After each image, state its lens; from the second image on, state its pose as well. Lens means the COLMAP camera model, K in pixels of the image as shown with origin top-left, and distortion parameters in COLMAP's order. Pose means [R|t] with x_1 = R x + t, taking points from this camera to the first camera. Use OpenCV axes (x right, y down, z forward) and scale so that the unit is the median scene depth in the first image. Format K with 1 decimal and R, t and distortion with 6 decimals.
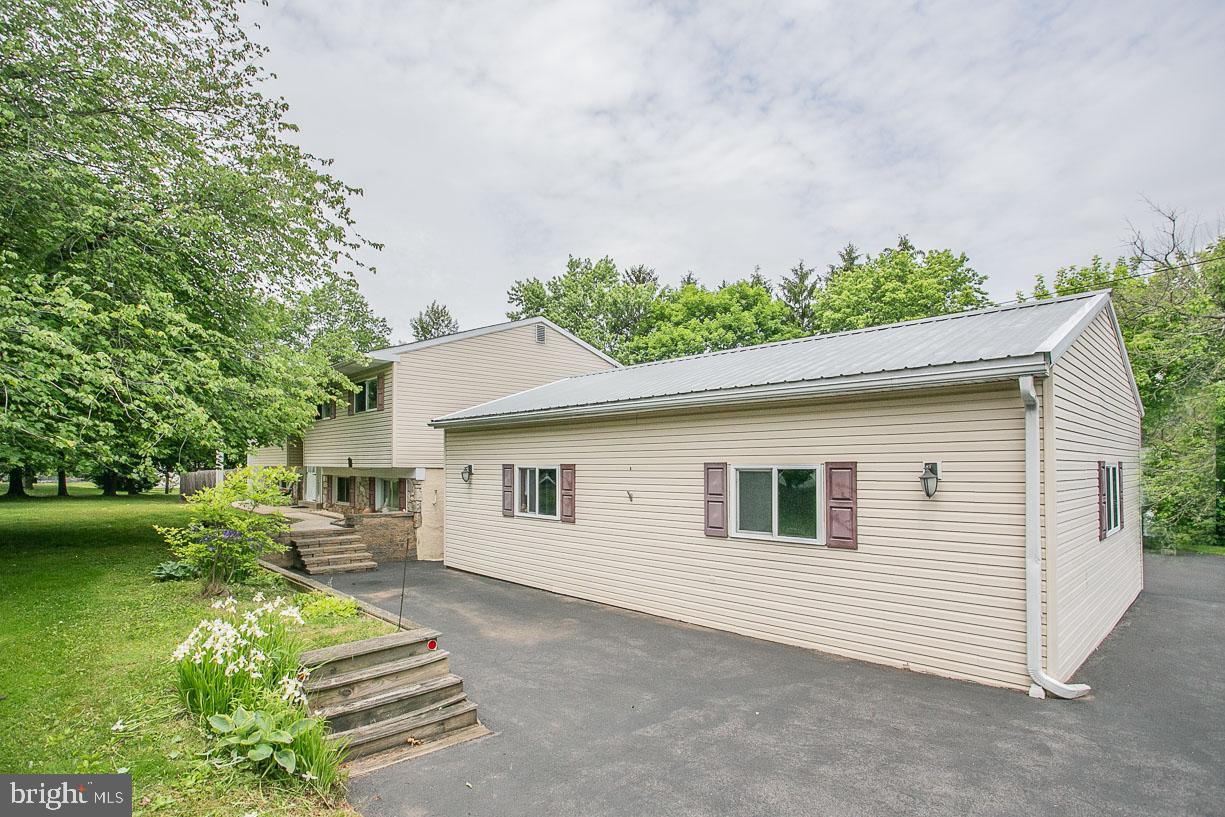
lens RADIAL K [[595.9, 0, 588.3], [0, 595.9, 419.4], [0, 0, 1]] dist [-0.075933, 0.039655]
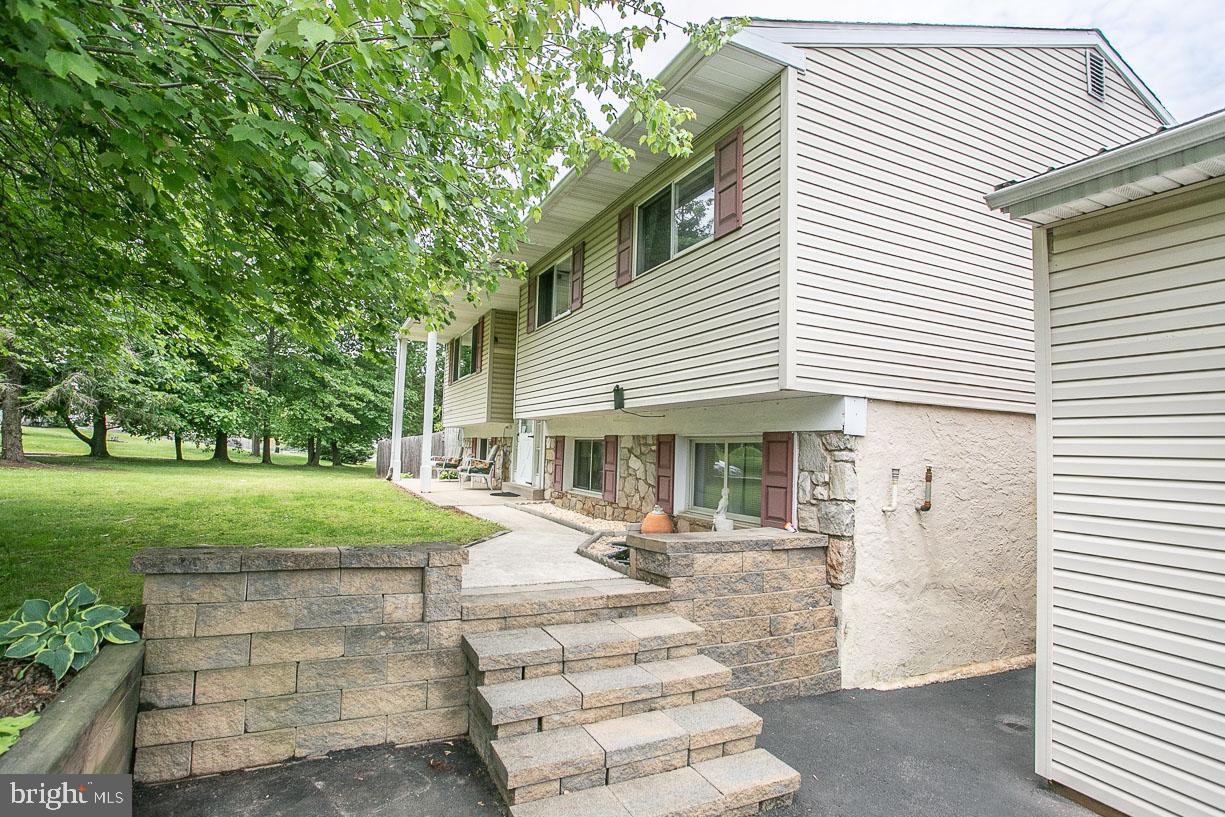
lens RADIAL K [[626.3, 0, 622.4], [0, 626.3, 408.2], [0, 0, 1]] dist [-0.068418, 0.035717]
pose [[0.960825, 0.018252, -0.276554, -0.296546], [-0.017045, 0.999832, 0.006766, 0.082820], [0.276631, -0.001787, 0.960975, 0.614288]]
